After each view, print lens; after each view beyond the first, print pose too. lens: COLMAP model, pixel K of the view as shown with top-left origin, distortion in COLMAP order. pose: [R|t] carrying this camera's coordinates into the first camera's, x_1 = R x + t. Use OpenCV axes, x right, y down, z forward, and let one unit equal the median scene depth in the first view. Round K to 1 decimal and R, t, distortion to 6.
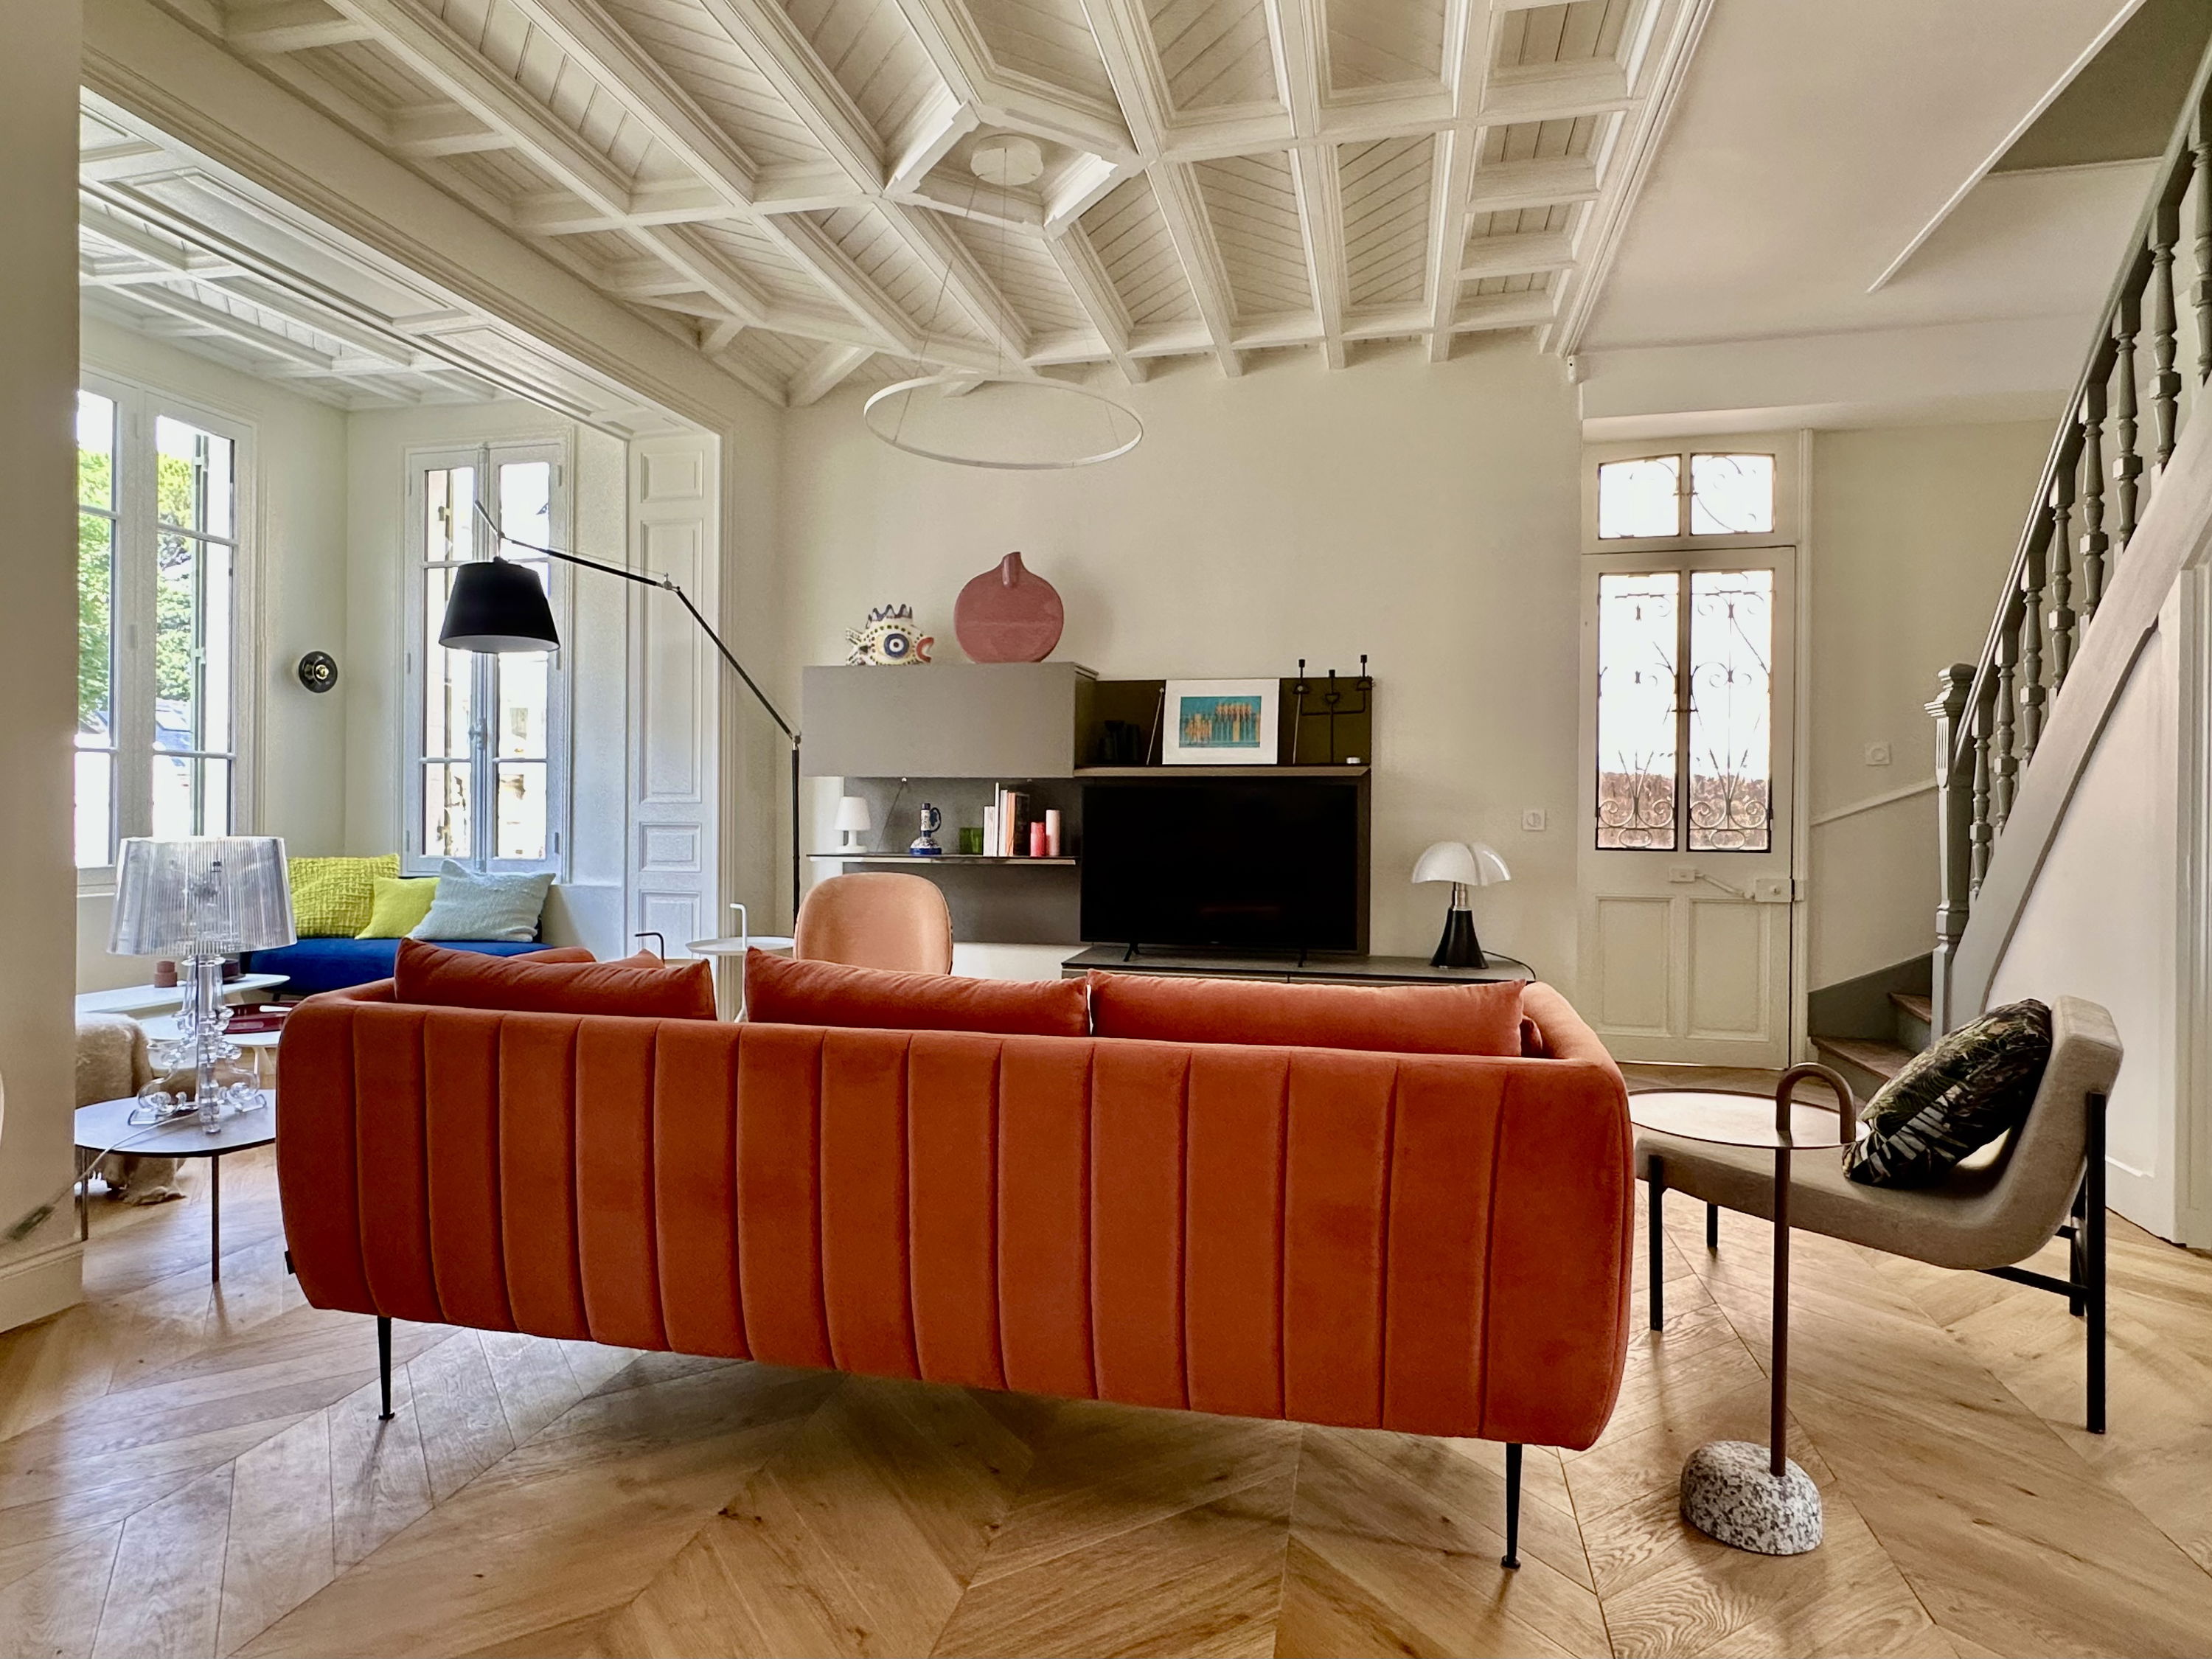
lens RADIAL K [[1252.2, 0, 1097.3], [0, 1252.2, 815.1], [0, 0, 1]] dist [-0.003422, 0.000601]
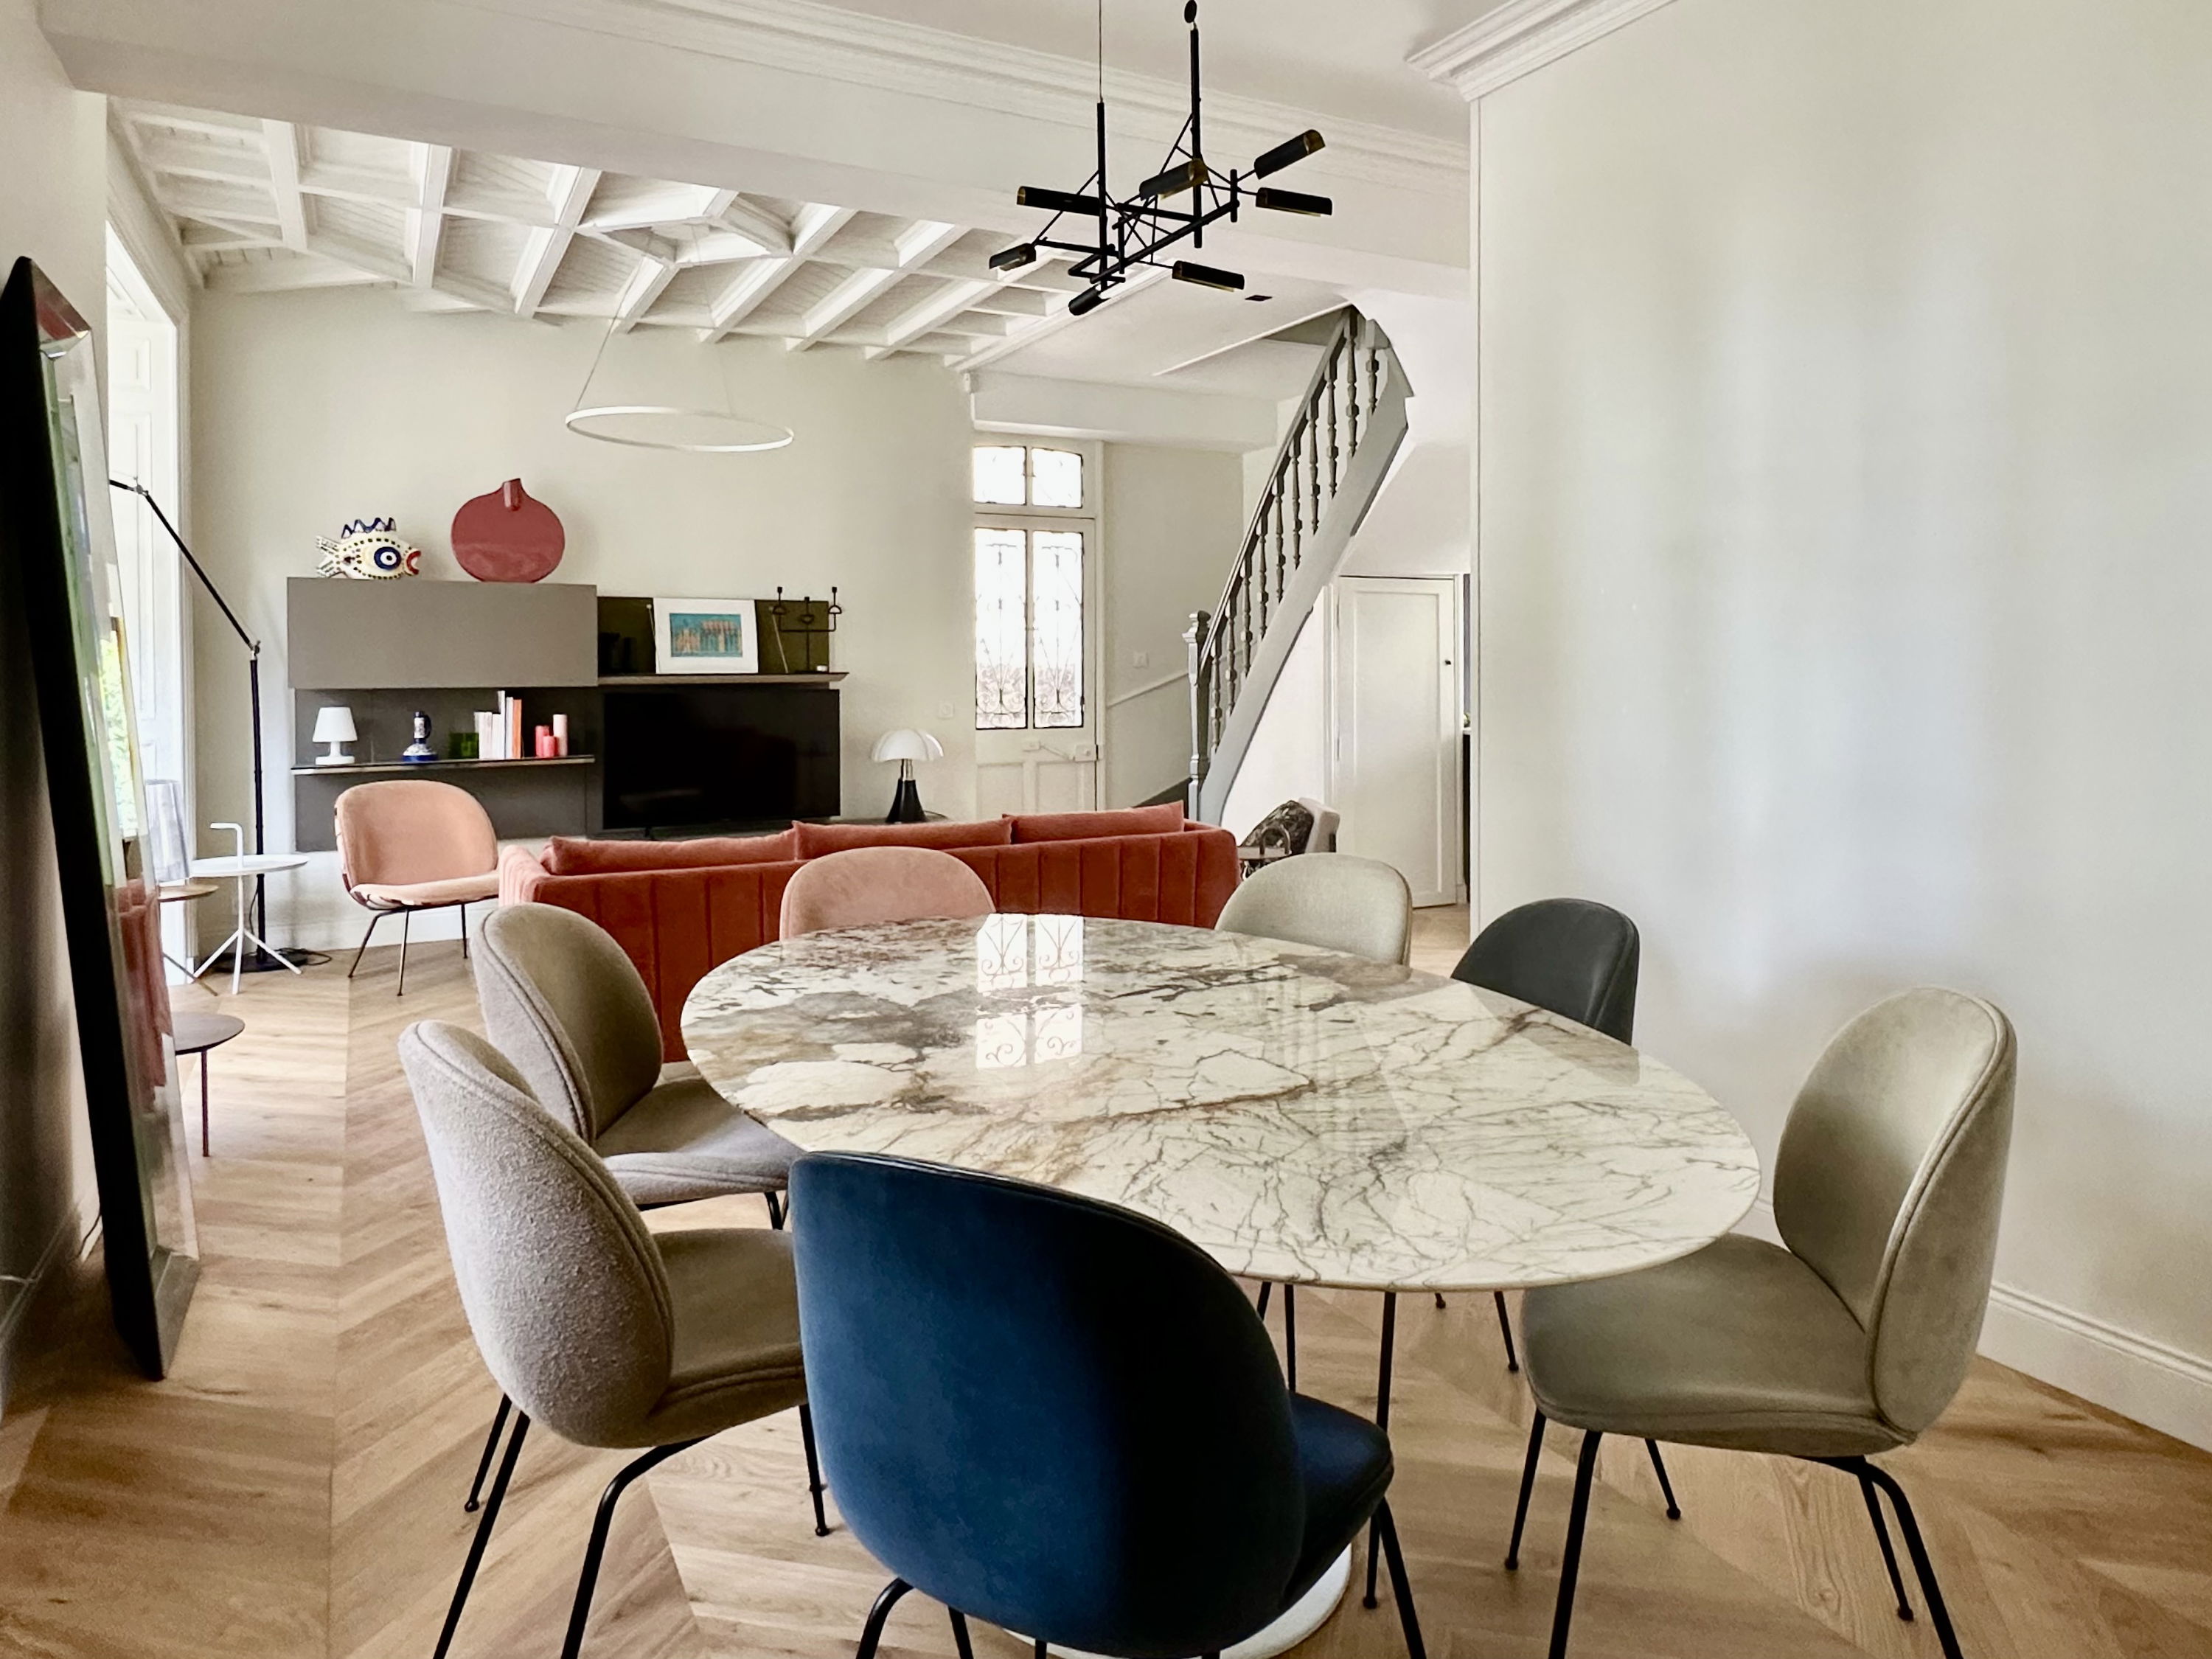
lens RADIAL K [[1449.8, 0, 1249.6], [0, 1449.8, 677.3], [0, 0, 1]] dist [-0.003816, -0.000298]
pose [[0.718624, -0.016693, 0.695198, -0.494899], [0.013446, 0.999858, 0.010109, -0.042214], [-0.695269, 0.002083, 0.718747, -0.350782]]
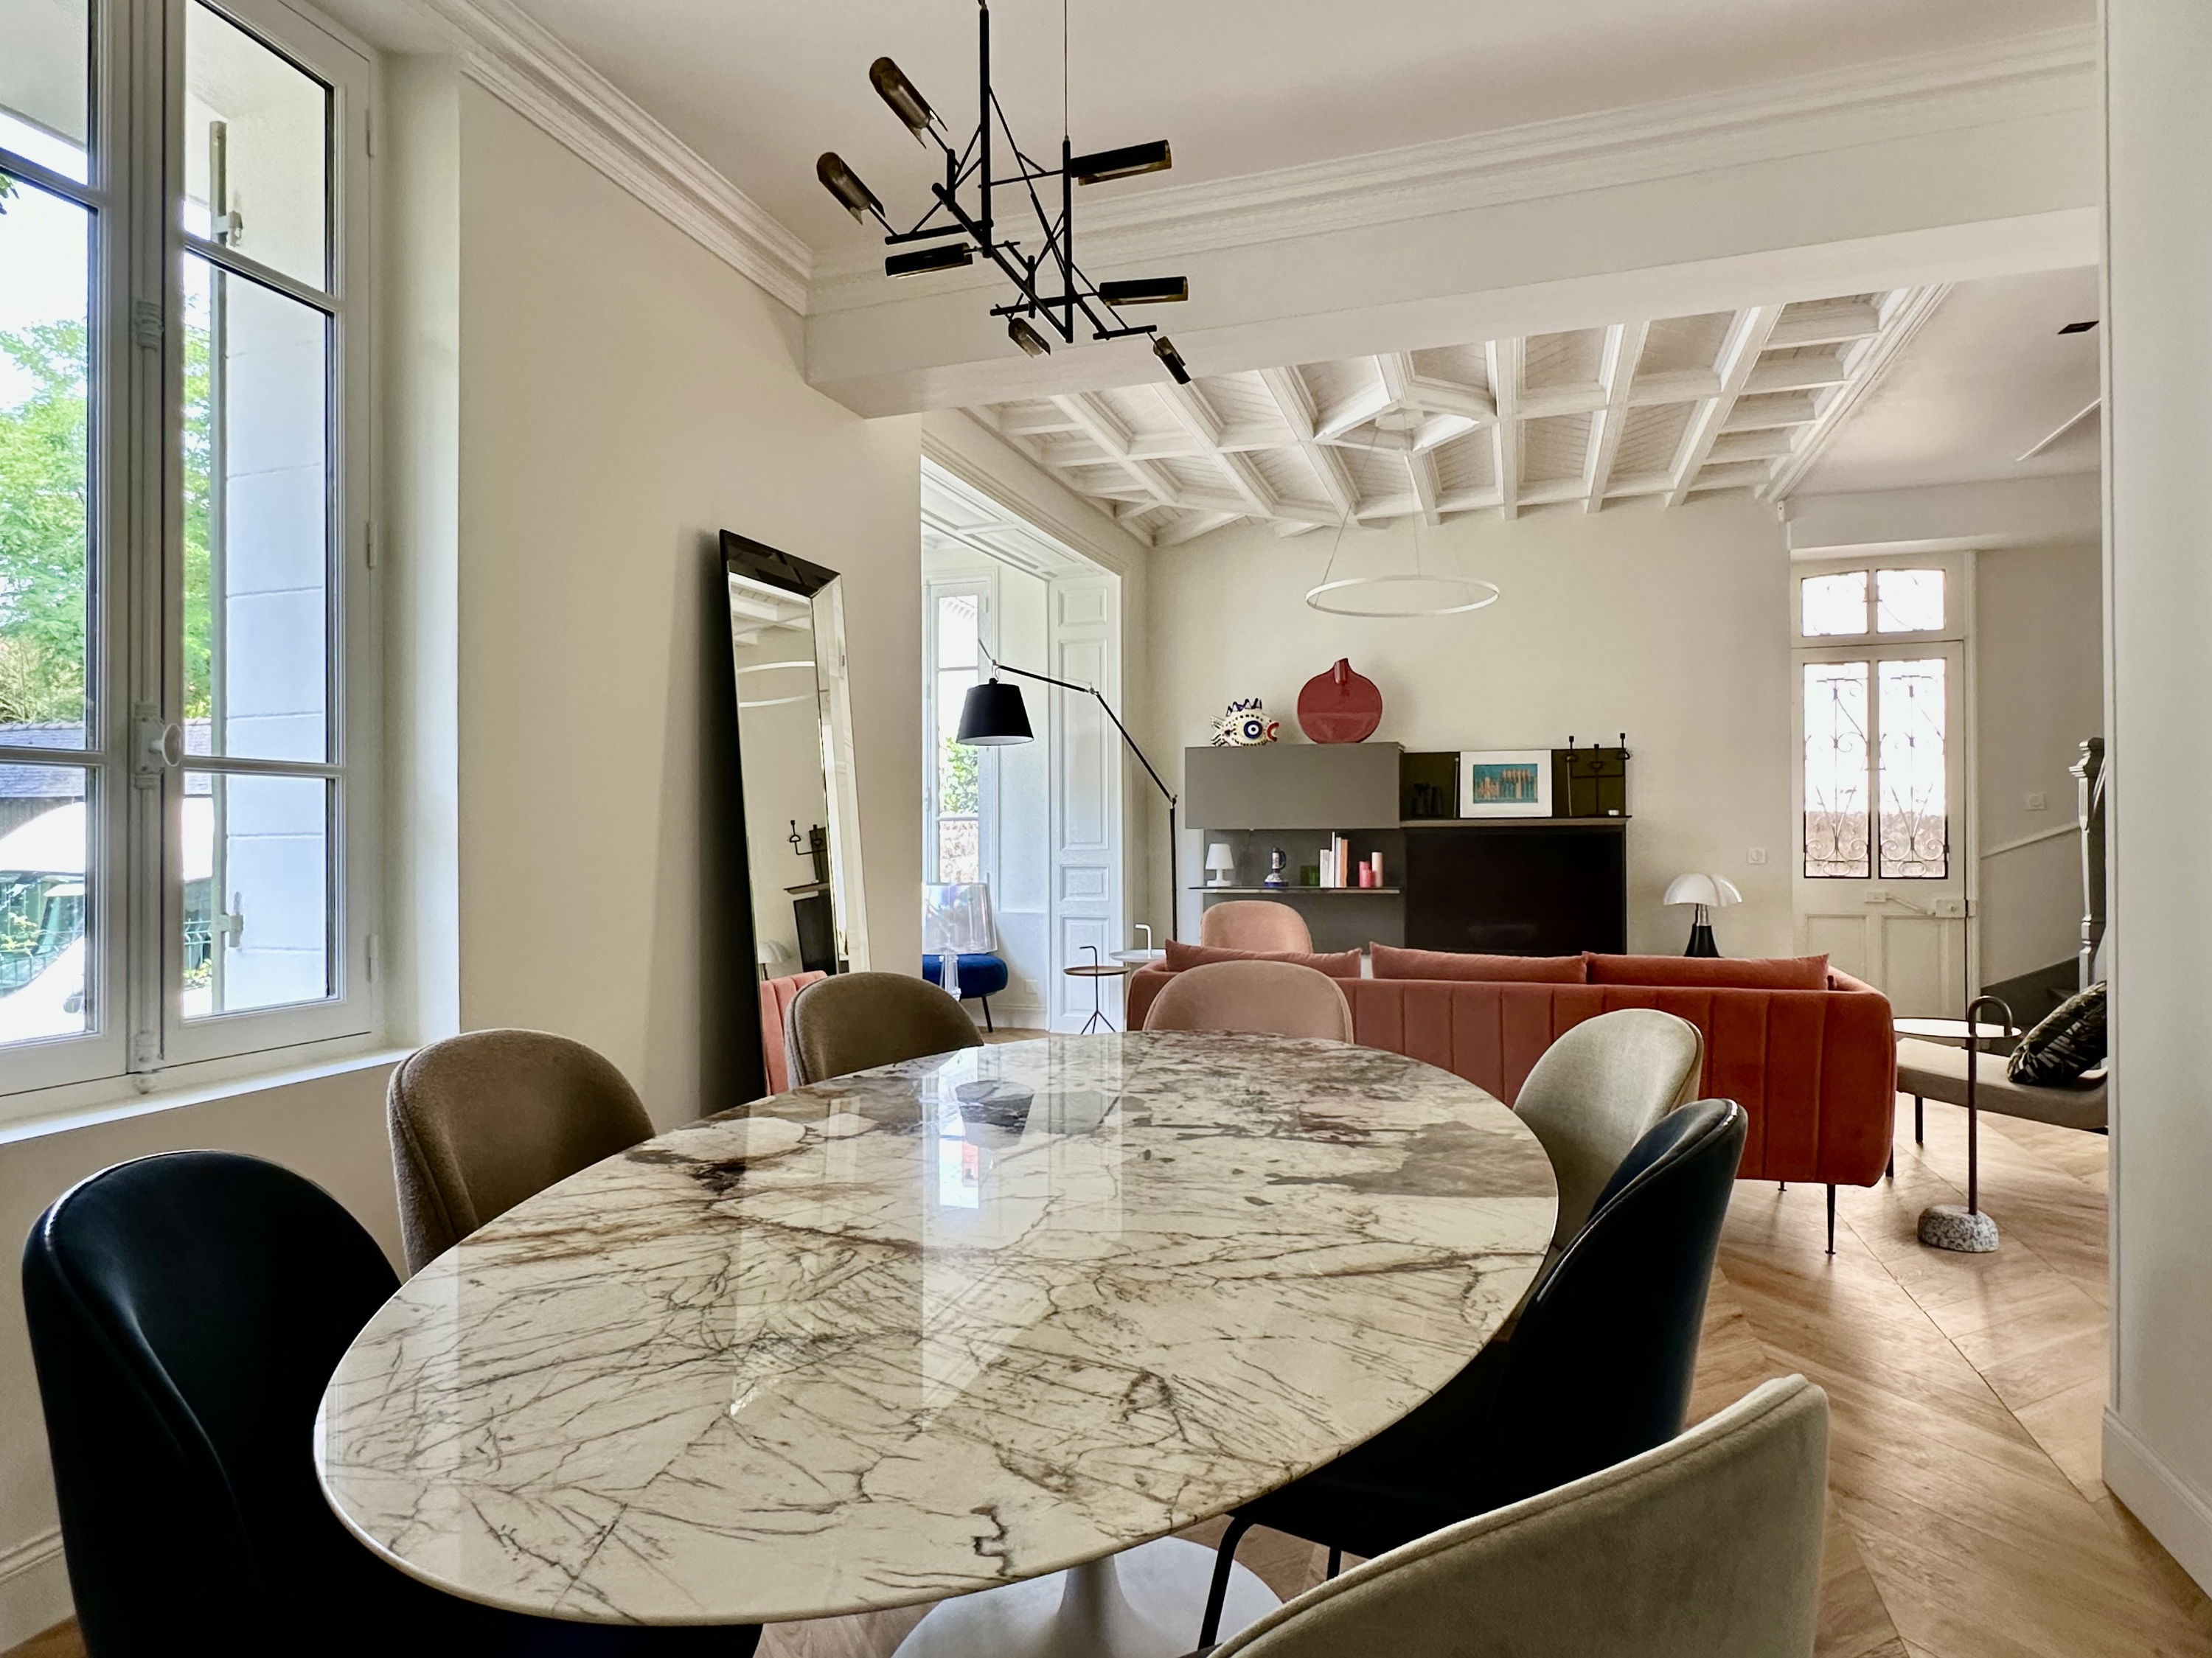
lens RADIAL K [[1252.1, 0, 1116.2], [0, 1252.1, 828.8], [0, 0, 1]] dist [-0.003422, 0.000601]
pose [[0.996416, -0.013738, -0.083467, -0.202699], [0.012919, 0.999863, -0.010342, -0.018924], [0.083598, 0.009227, 0.996457, -0.348043]]
